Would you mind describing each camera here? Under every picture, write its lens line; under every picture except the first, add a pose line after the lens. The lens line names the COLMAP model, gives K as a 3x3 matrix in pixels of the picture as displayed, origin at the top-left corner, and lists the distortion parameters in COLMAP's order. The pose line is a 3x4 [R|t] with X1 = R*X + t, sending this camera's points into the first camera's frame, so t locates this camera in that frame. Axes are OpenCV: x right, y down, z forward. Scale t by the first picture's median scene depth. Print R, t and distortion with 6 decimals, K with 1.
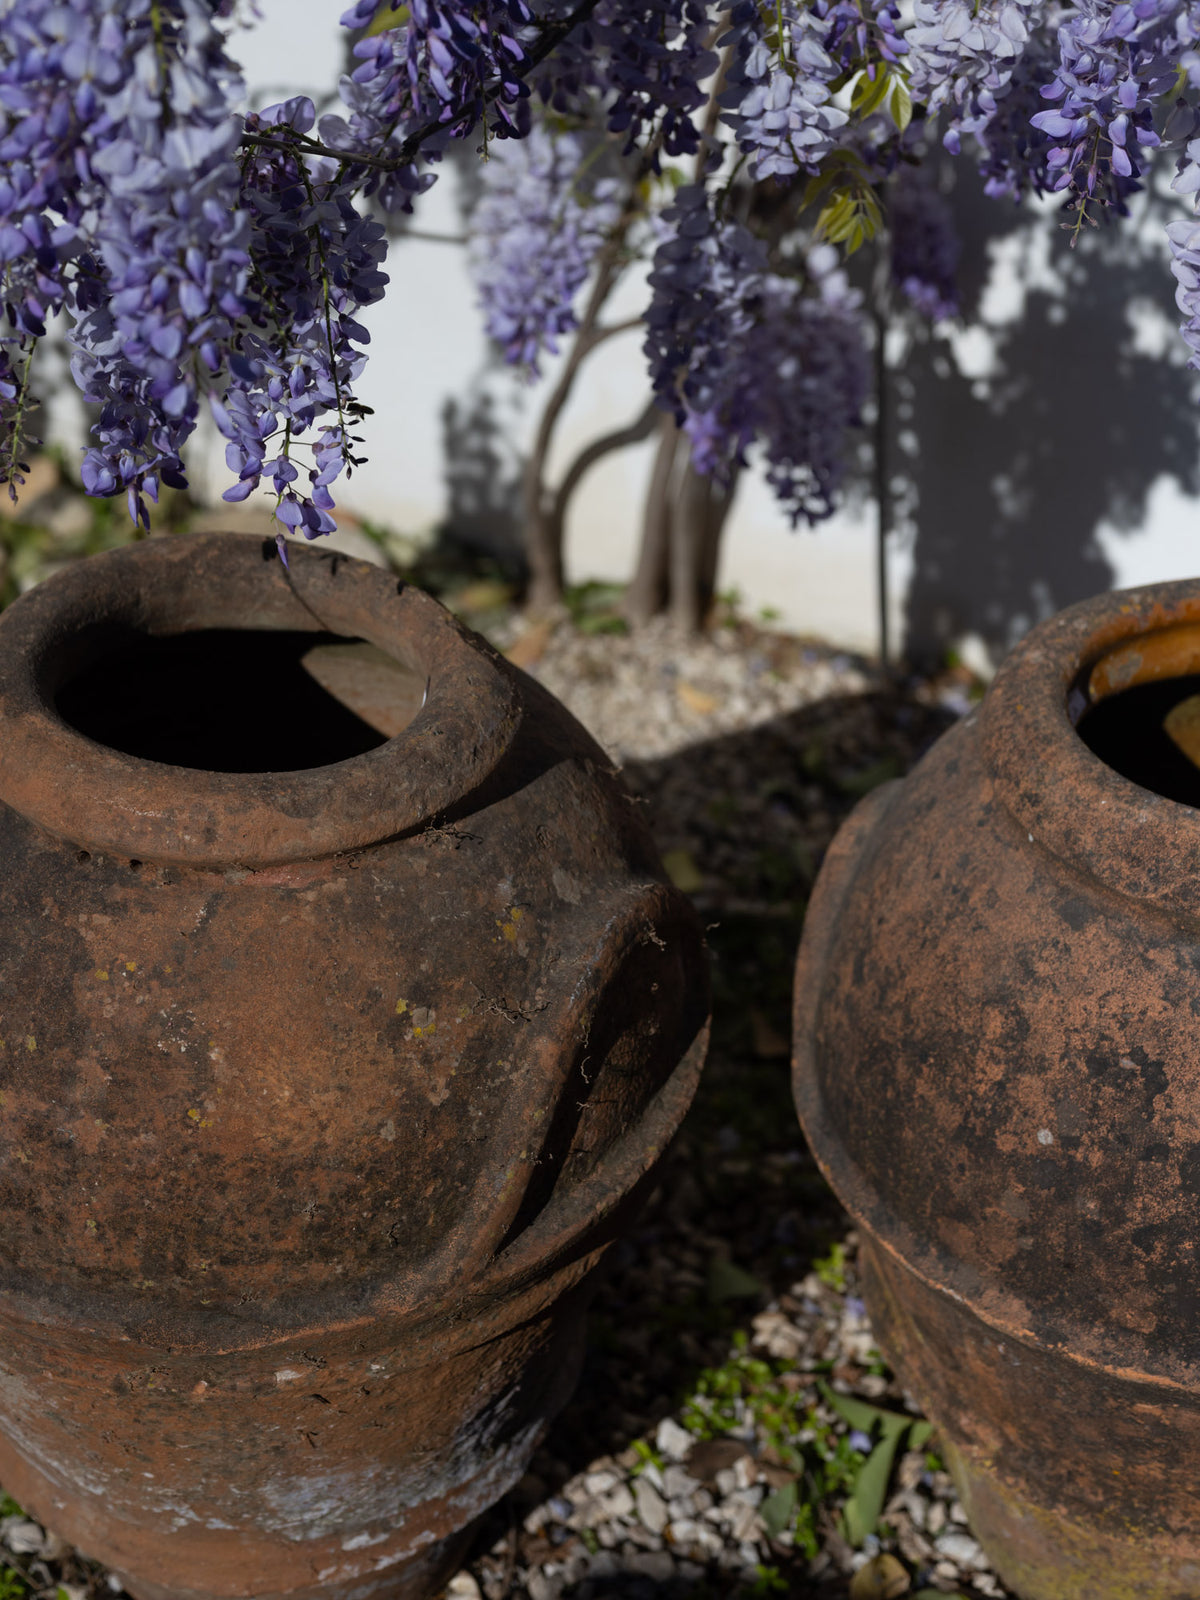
lens RADIAL K [[2539.8, 0, 599.9], [0, 2539.8, 722.9], [0, 0, 1]] dist [-0.007814, -0.022493]
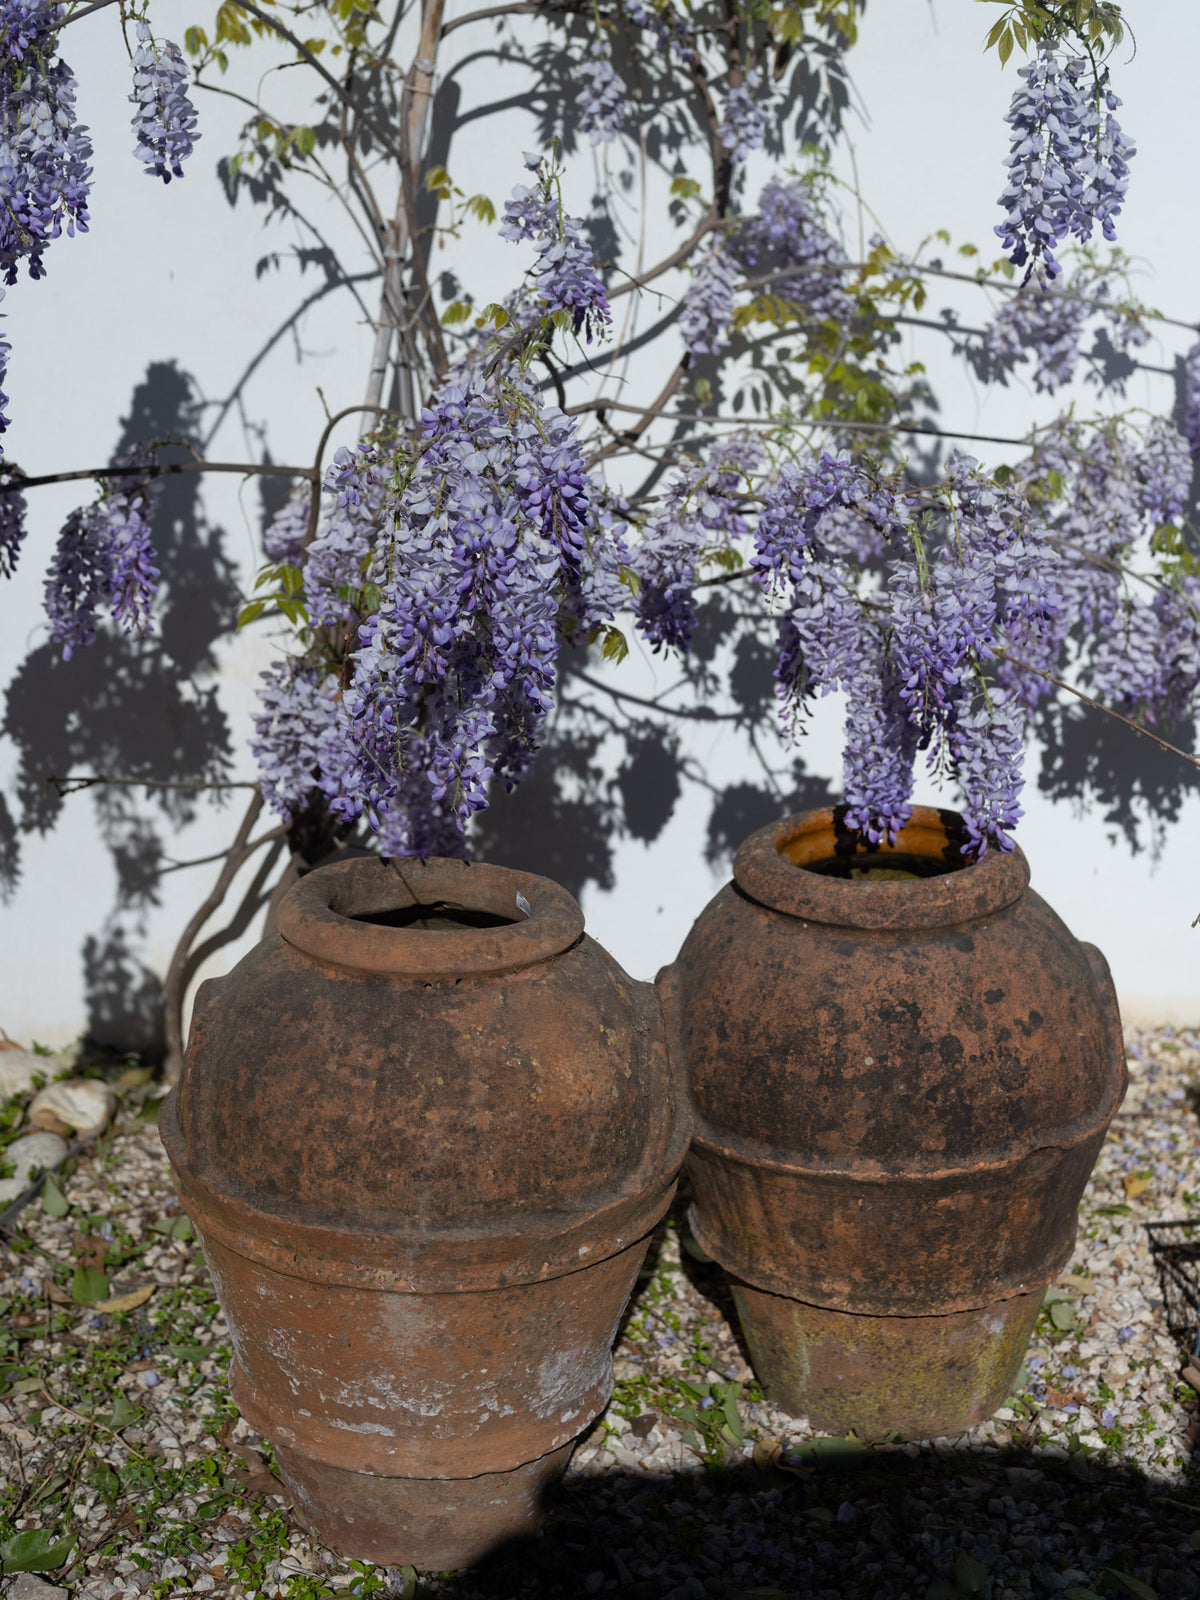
lens RADIAL K [[2460.9, 0, 600.0], [0, 2460.9, 800.0], [0, 0, 1]] dist [-0.008398, 0.020198]
pose [[0.877228, -0.159295, 0.452875, -0.828630], [0.274576, 0.940297, -0.201119, 0.300067], [-0.393800, 0.300776, 0.868594, -0.609569]]
